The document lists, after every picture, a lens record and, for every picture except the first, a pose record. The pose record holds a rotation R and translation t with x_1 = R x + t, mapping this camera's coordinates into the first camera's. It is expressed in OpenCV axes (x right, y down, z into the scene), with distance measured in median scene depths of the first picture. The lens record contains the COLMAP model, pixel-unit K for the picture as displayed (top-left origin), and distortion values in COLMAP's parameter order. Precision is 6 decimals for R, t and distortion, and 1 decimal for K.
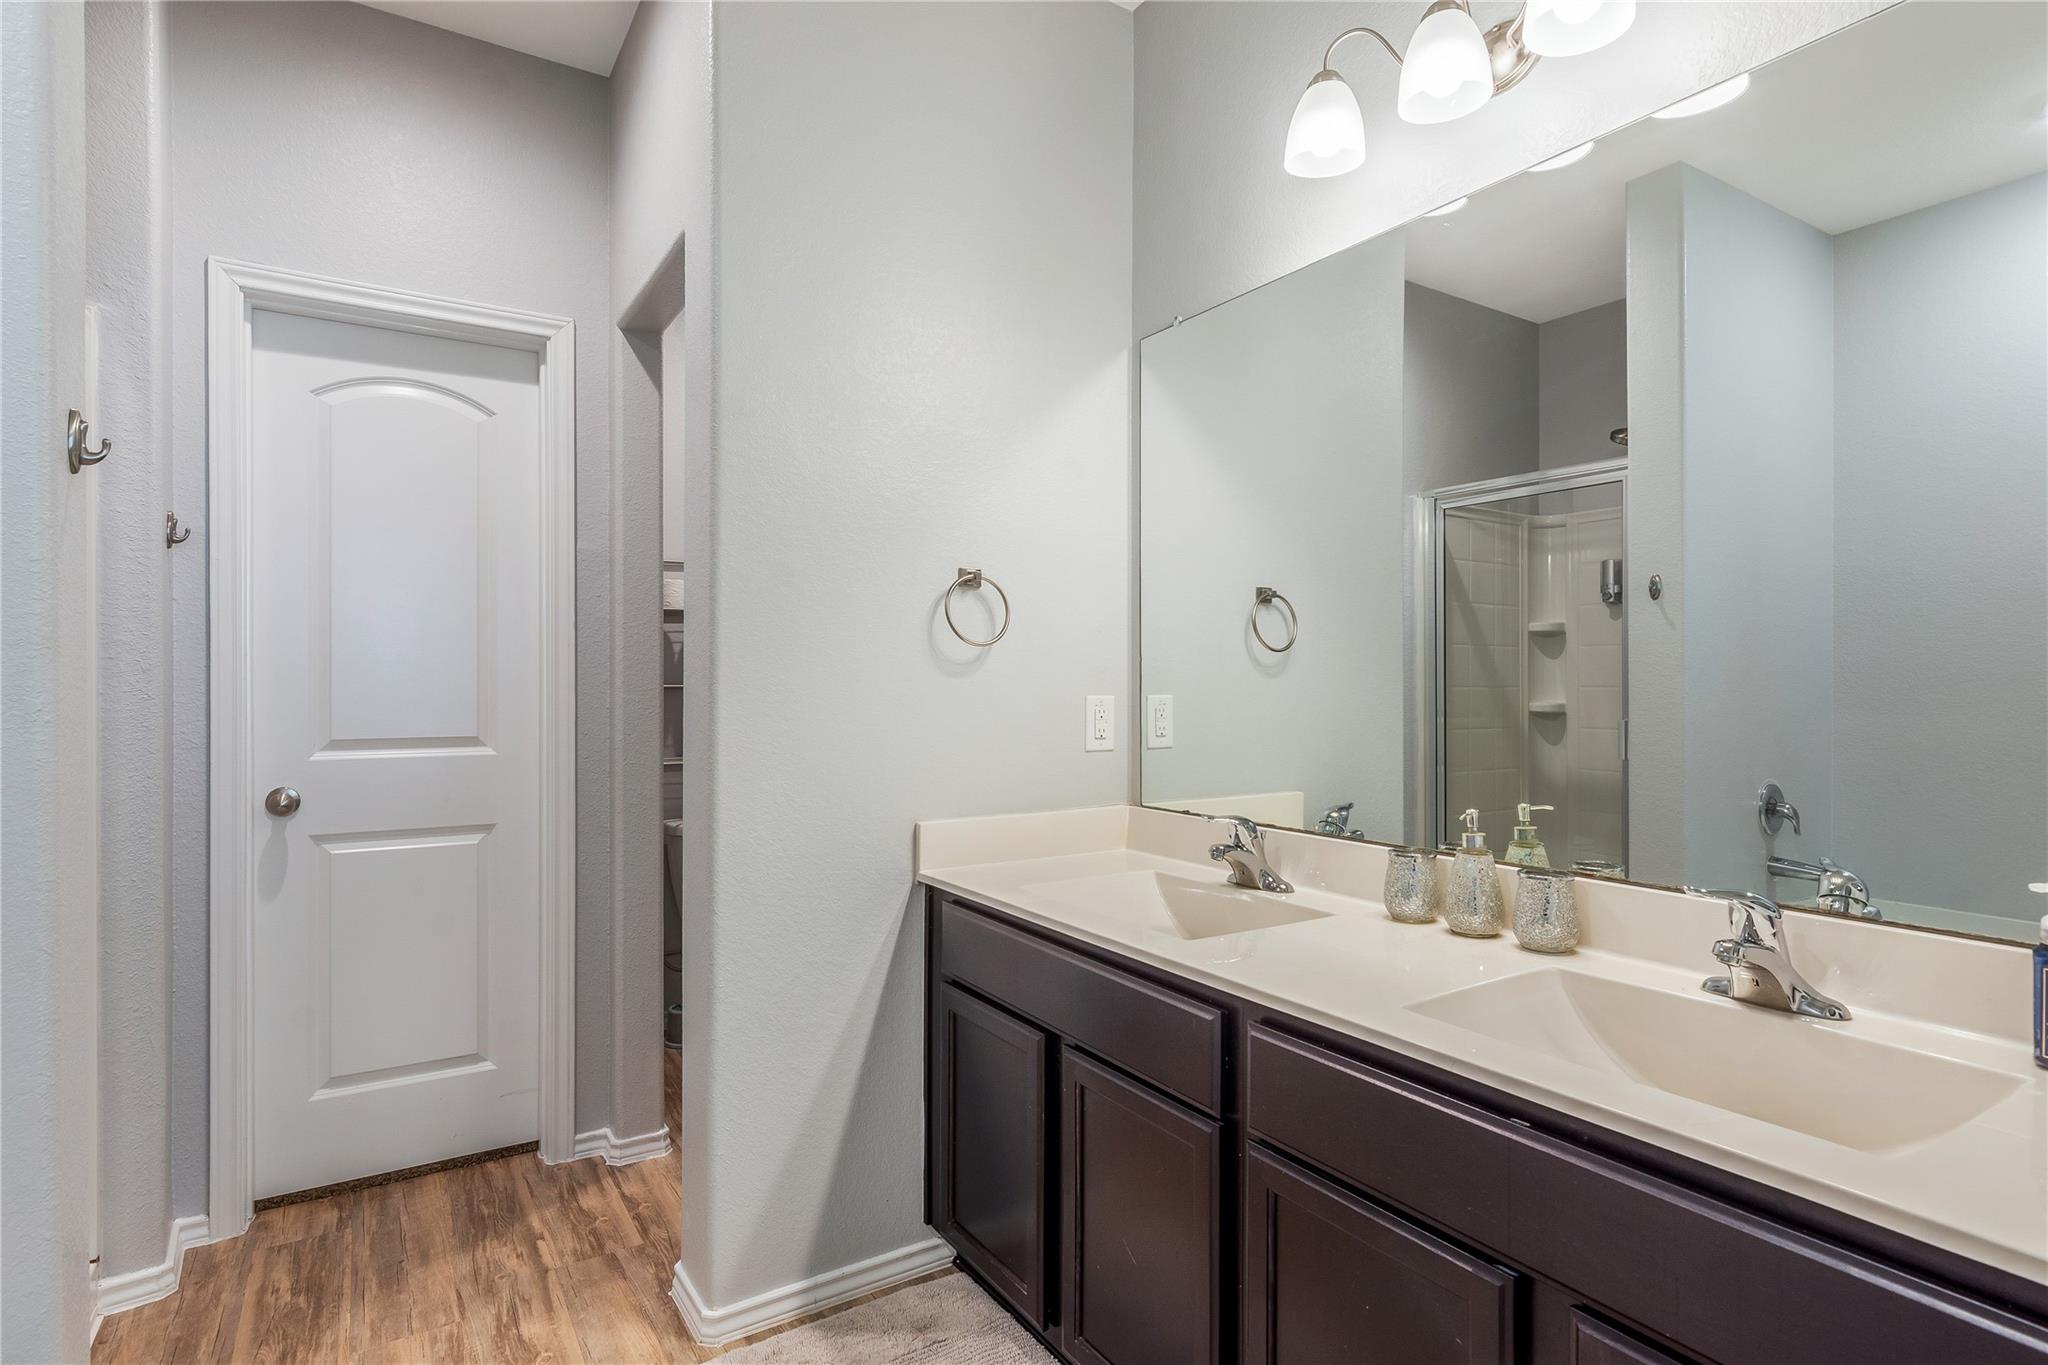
lens RADIAL K [[1005.2, 0, 1013.9], [0, 1005.2, 688.6], [0, 0, 1]] dist [-0.004147, 0.000181]
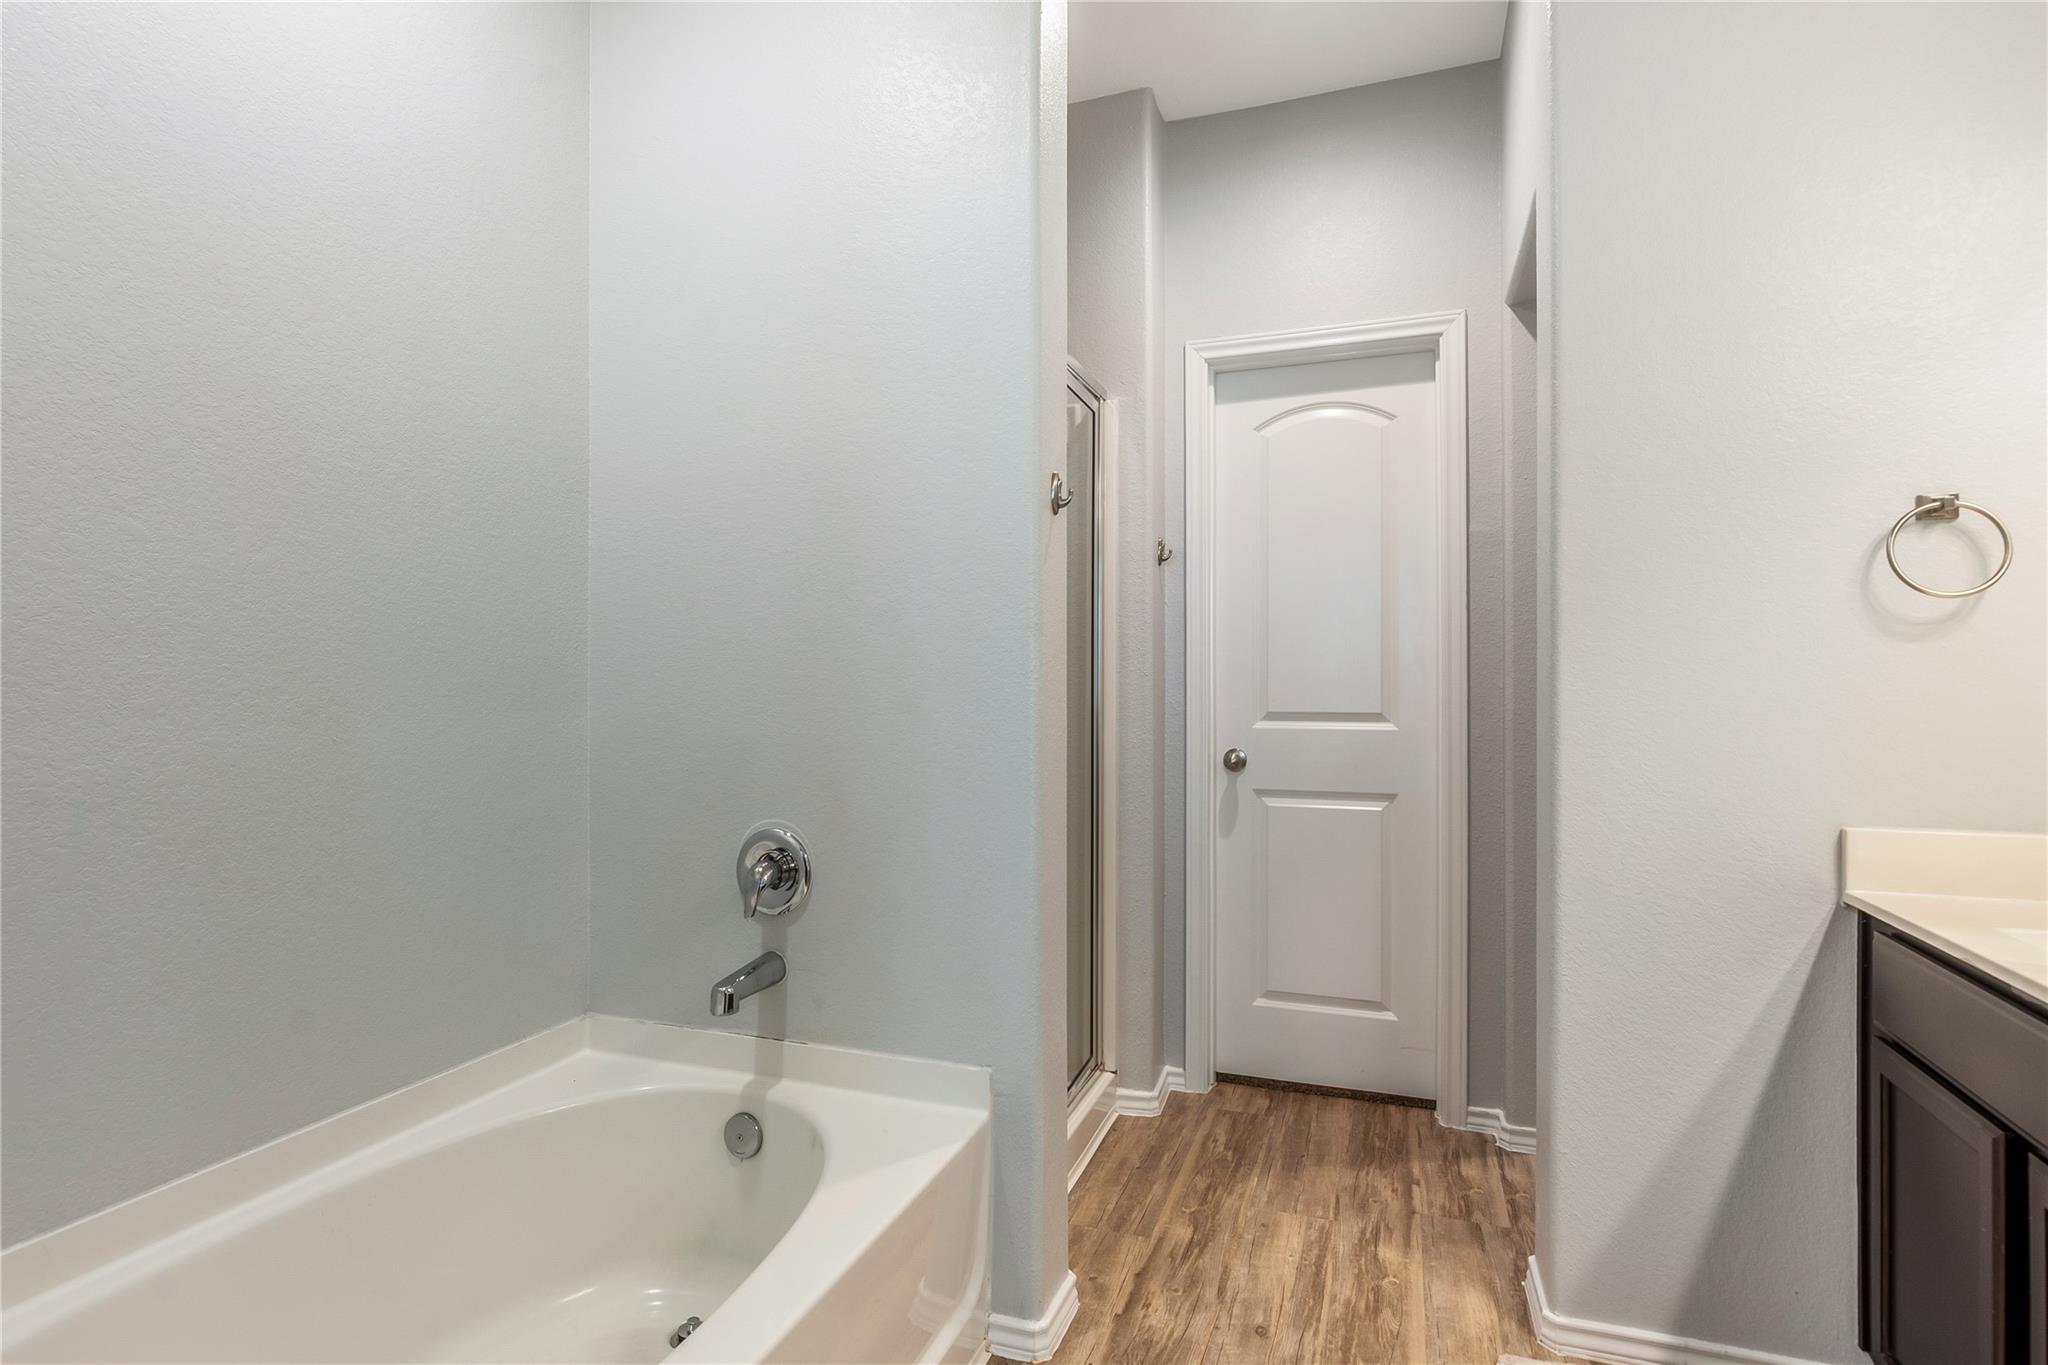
lens RADIAL K [[1005.2, 0, 1027.7], [0, 1005.2, 674.5], [0, 0, 1]] dist [-0.004147, 0.000181]
pose [[0.625185, -0.005759, -0.780455, 0.109035], [-0.000233, 0.999971, -0.007566, 0.018432], [0.780476, 0.004912, 0.625166, 0.013334]]
